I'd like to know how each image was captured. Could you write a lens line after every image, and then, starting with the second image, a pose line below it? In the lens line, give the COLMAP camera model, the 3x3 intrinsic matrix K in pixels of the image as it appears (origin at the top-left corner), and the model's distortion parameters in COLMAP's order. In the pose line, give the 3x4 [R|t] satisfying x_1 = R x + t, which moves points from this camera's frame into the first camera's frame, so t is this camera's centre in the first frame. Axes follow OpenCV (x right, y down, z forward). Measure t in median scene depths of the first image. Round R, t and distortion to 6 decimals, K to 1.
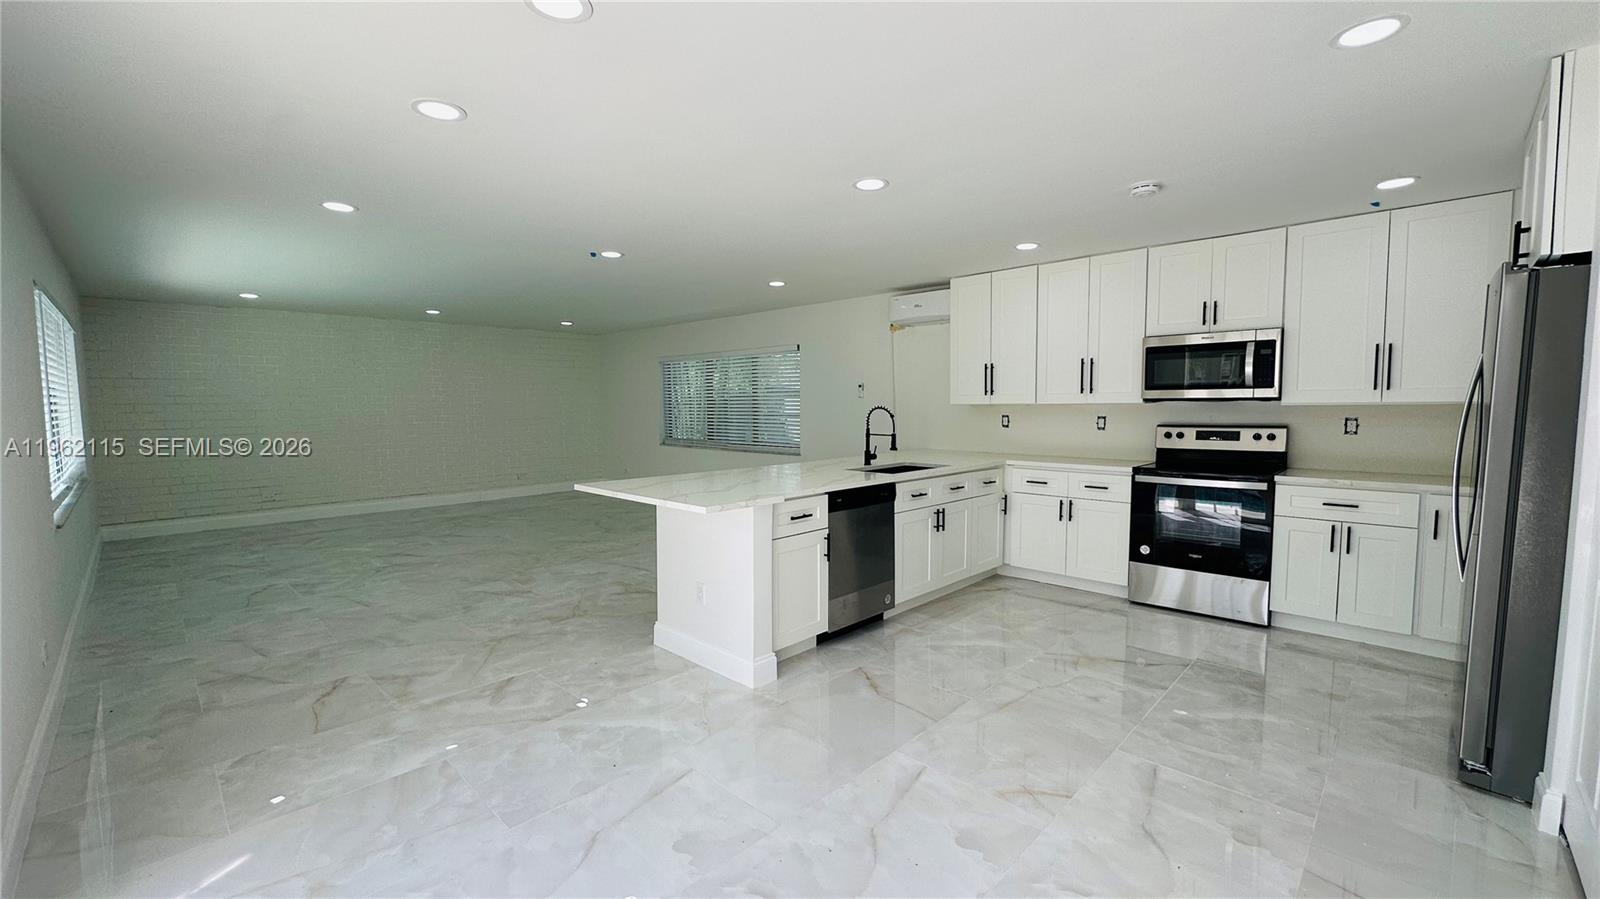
lens RADIAL K [[645.7, 0, 811.0], [0, 645.7, 449.4], [0, 0, 1]] dist [-0.004925, 0.000930]
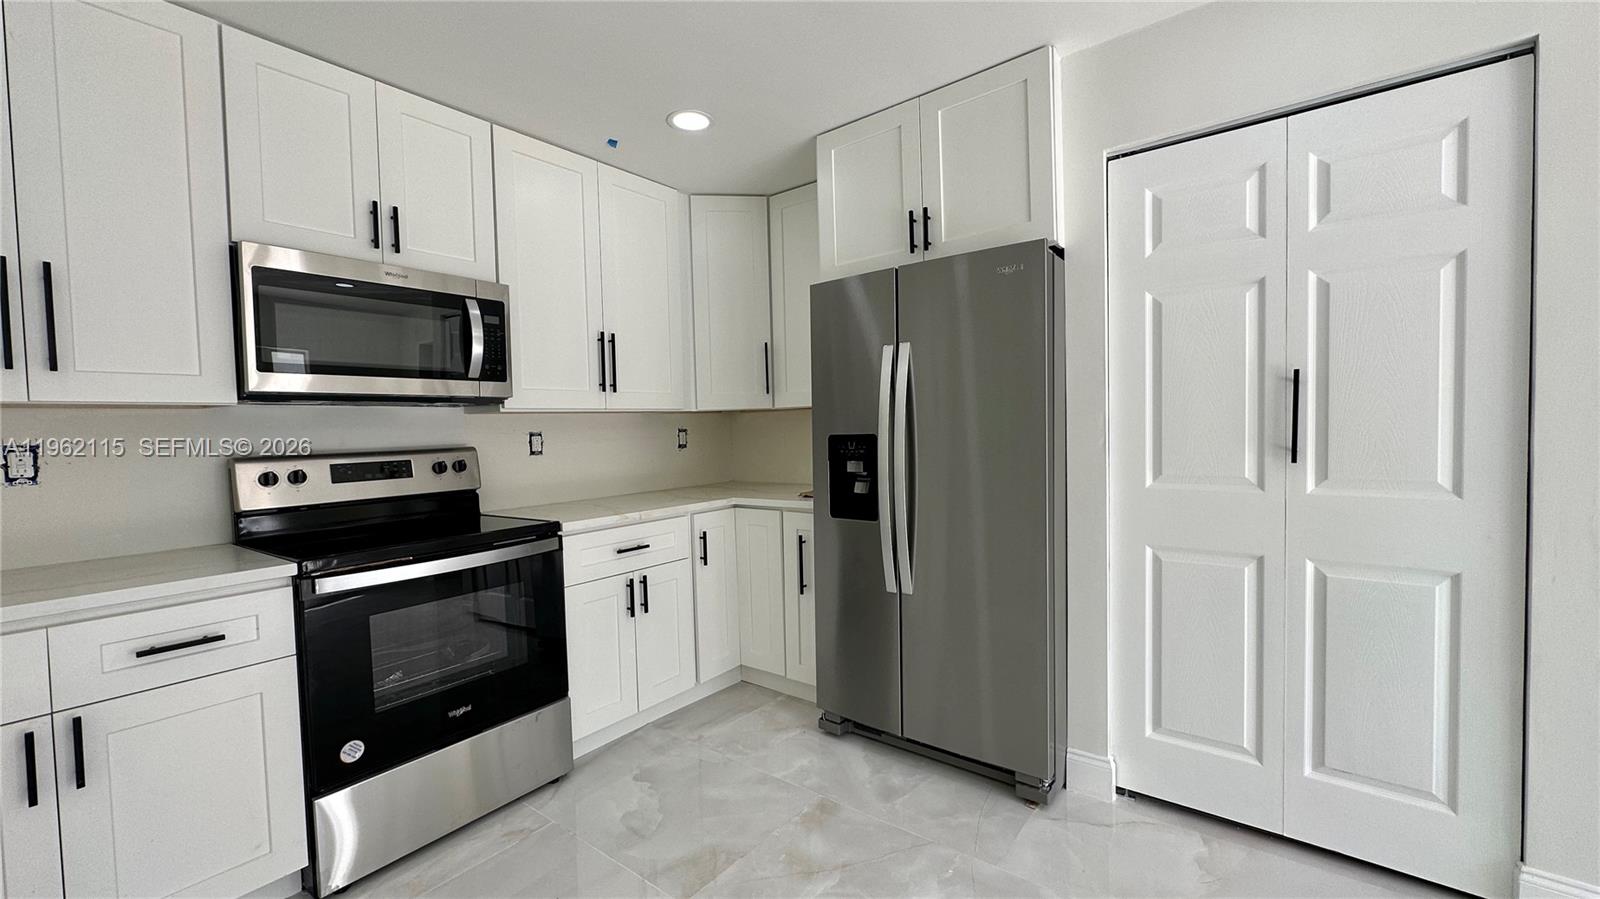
lens RADIAL K [[645.7, 0, 797.0], [0, 645.7, 450.5], [0, 0, 1]] dist [-0.004925, 0.000930]
pose [[-0.094492, -0.025514, 0.995199, 0.085656], [0.098791, 0.994497, 0.034876, -0.024224], [-0.990612, 0.101612, -0.091452, 0.751981]]
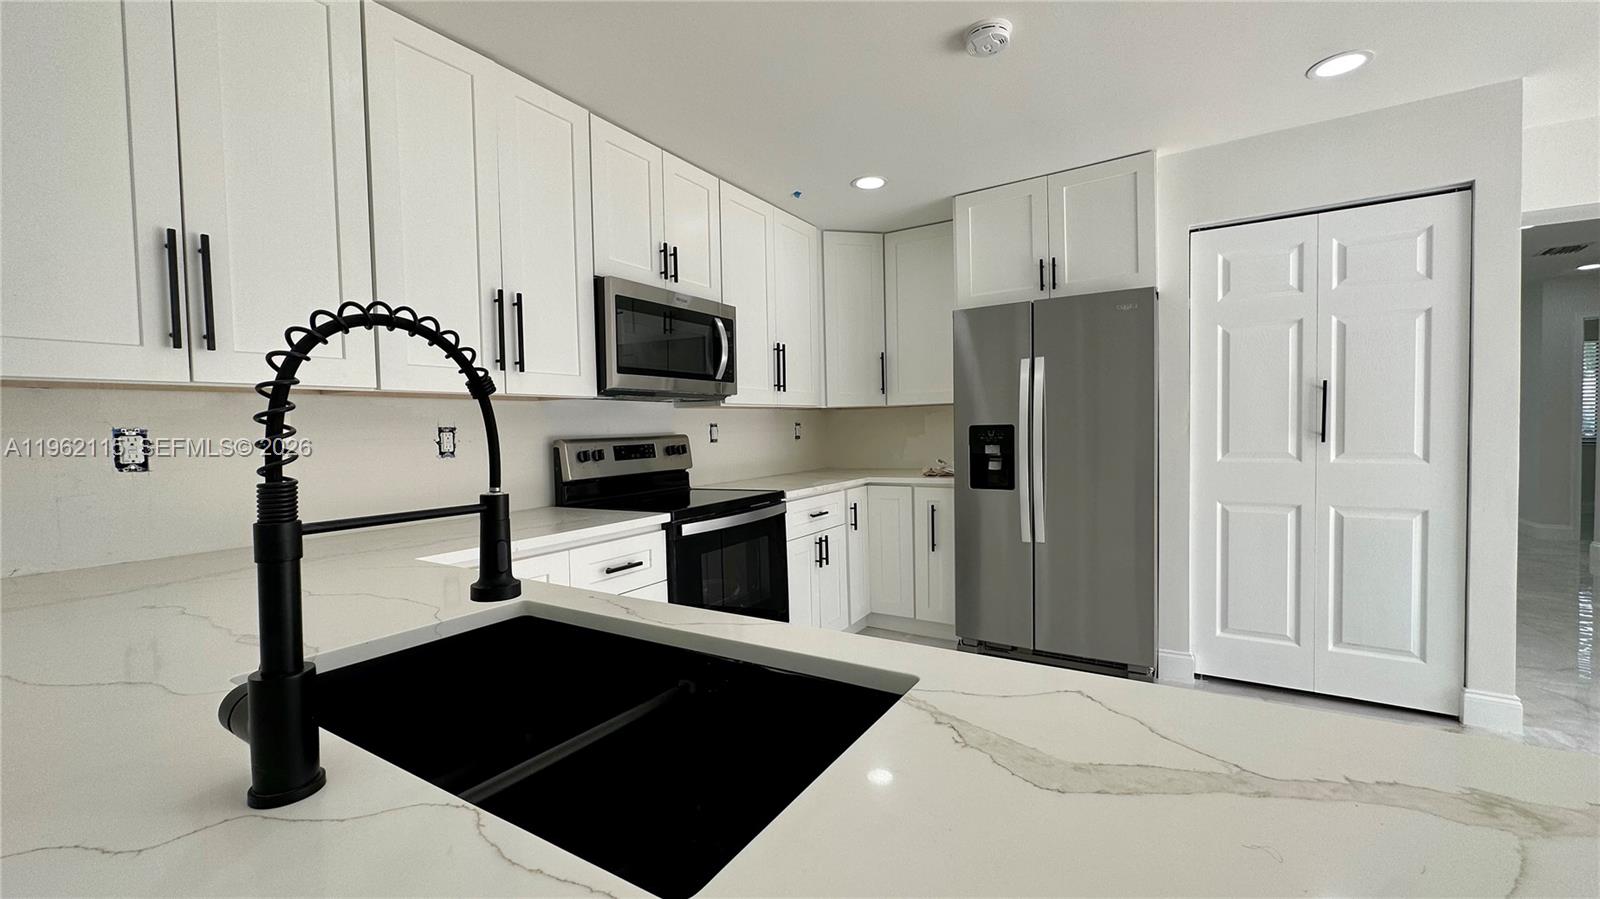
lens RADIAL K [[645.7, 0, 801.8], [0, 645.7, 450.2], [0, 0, 1]] dist [-0.004925, 0.000930]
pose [[-0.196024, -0.022352, 0.980344, -0.051723], [0.095091, 0.994595, 0.041691, -0.037227], [-0.975978, 0.101395, -0.192839, 1.023215]]
